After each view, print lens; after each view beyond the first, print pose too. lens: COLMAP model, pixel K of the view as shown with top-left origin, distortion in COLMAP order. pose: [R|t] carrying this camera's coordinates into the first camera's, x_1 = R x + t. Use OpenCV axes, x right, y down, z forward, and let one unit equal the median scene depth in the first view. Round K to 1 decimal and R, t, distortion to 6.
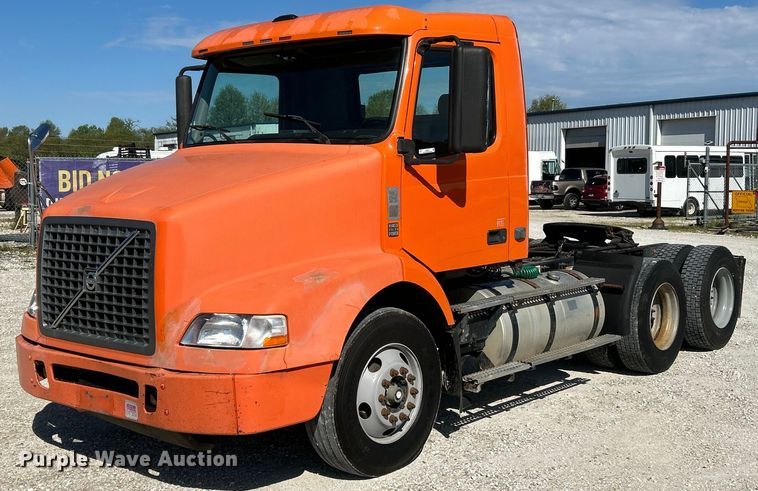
lens RADIAL K [[1043.5, 0, 379.7], [0, 1043.5, 233.1], [0, 0, 1]] dist [-0.031663, -0.062752]
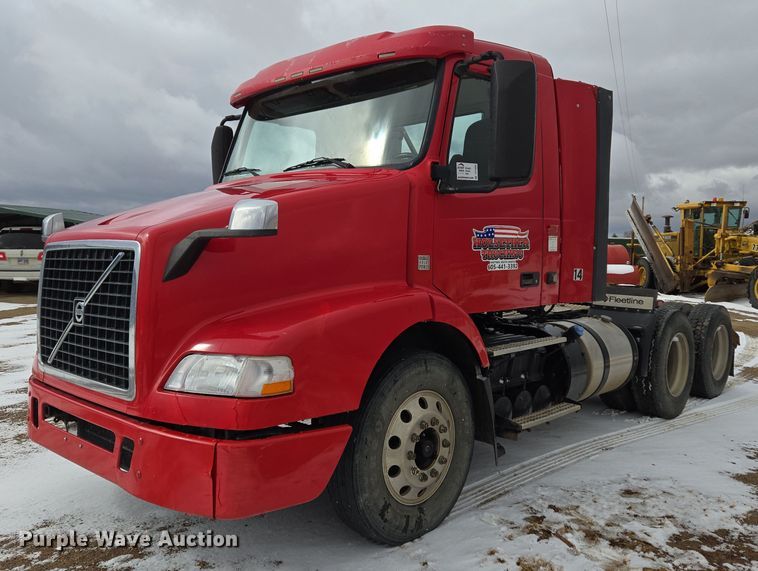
lens RADIAL K [[677.4, 0, 379.0], [0, 677.4, 285.5], [0, 0, 1]] dist [0.000345, -0.000172]
pose [[0.998844, 0.019222, -0.044070, -0.000138], [-0.020300, 0.999502, -0.024159, 0.029858], [0.043584, 0.025025, 0.998736, 0.416264]]
